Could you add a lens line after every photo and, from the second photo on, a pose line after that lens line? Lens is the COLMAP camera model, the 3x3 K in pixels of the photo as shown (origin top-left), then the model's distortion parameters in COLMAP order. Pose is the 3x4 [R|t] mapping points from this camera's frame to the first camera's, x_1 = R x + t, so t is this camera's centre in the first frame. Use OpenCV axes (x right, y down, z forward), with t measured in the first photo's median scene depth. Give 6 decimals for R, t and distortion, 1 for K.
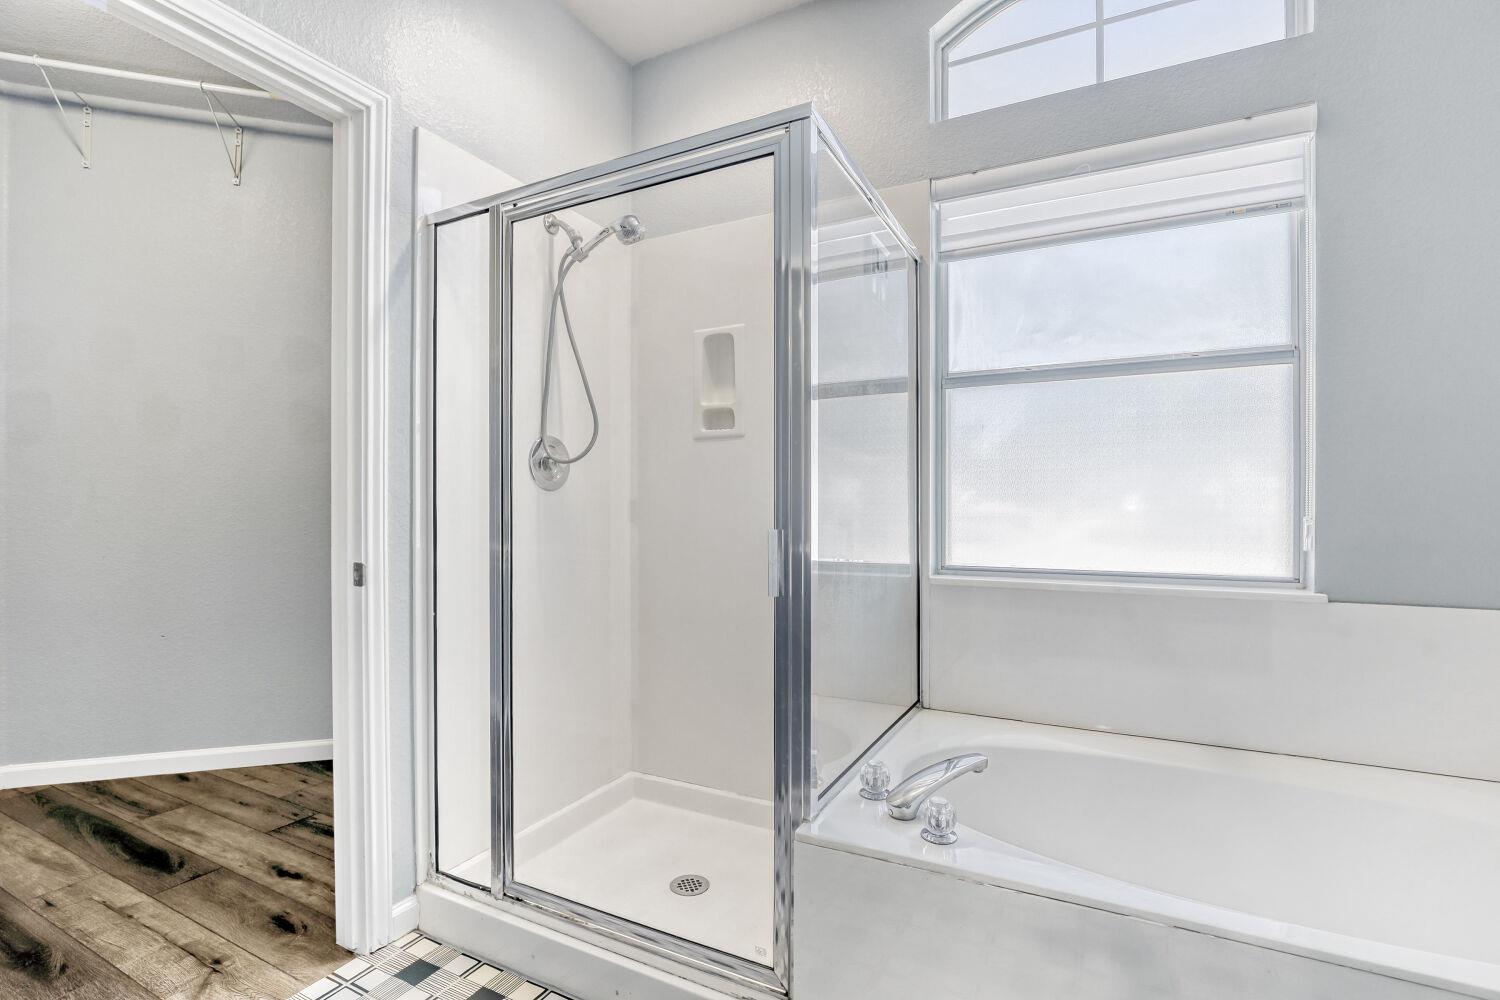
lens RADIAL K [[681.9, 0, 744.9], [0, 681.9, 515.3], [0, 0, 1]] dist [-0.026330, 0.005736]
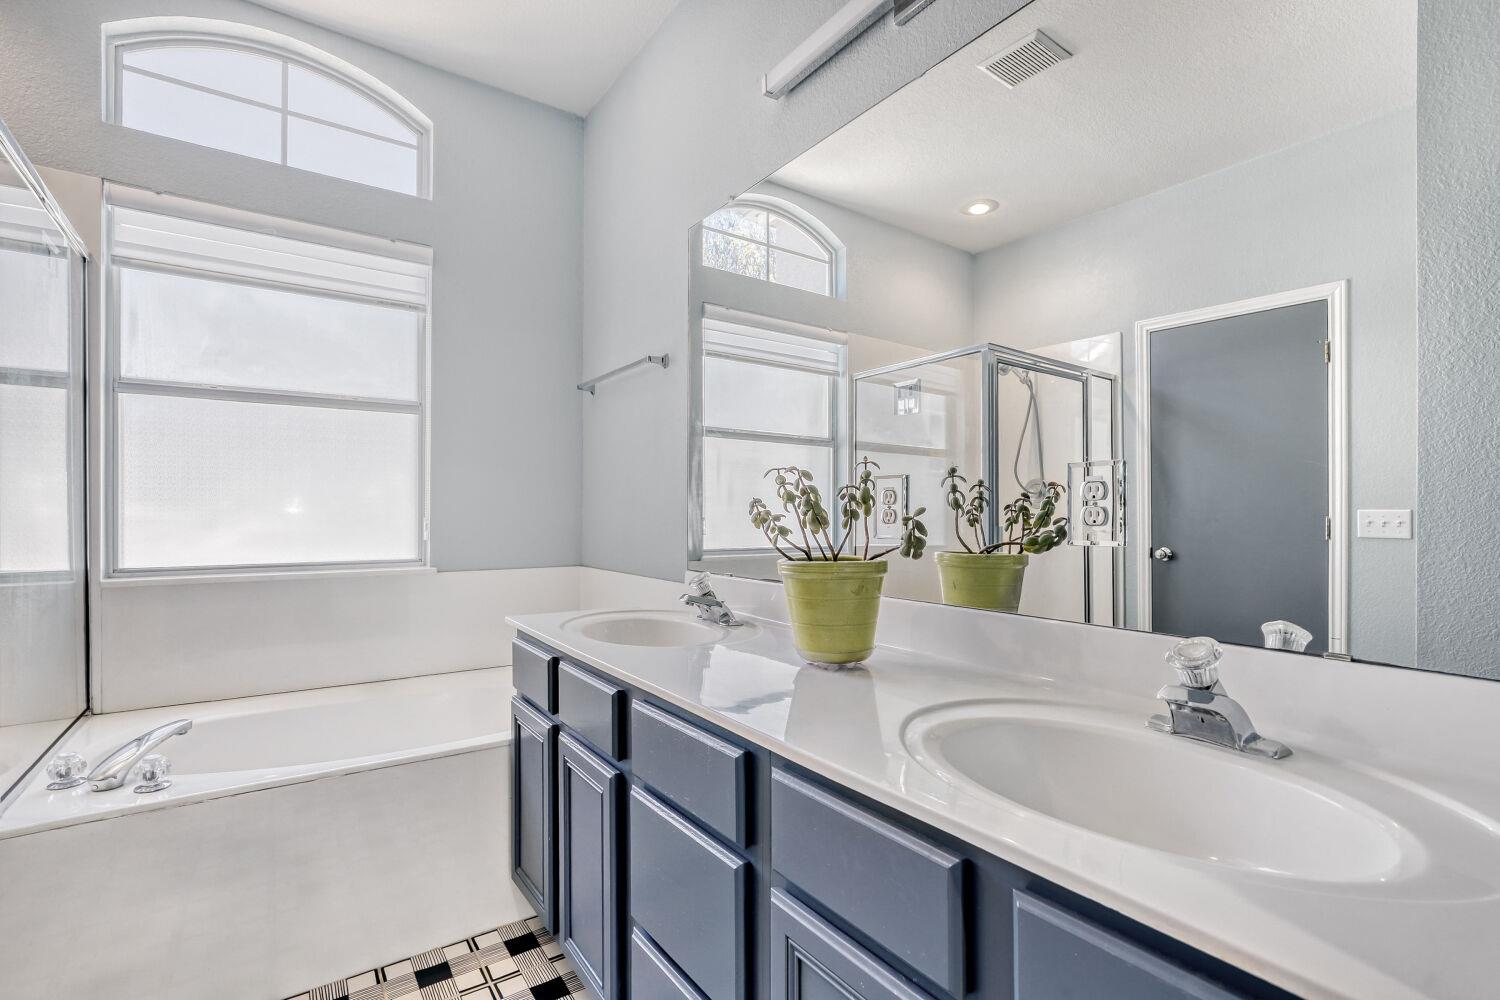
lens RADIAL K [[707.4, 0, 751.7], [0, 707.4, 511.6], [0, 0, 1]] dist [-0.030949, 0.010326]
pose [[0.450746, 0.002875, 0.892648, -0.209338], [0.008345, 0.999938, -0.007434, 0.005052], [-0.892613, 0.010800, 0.450693, -0.314121]]
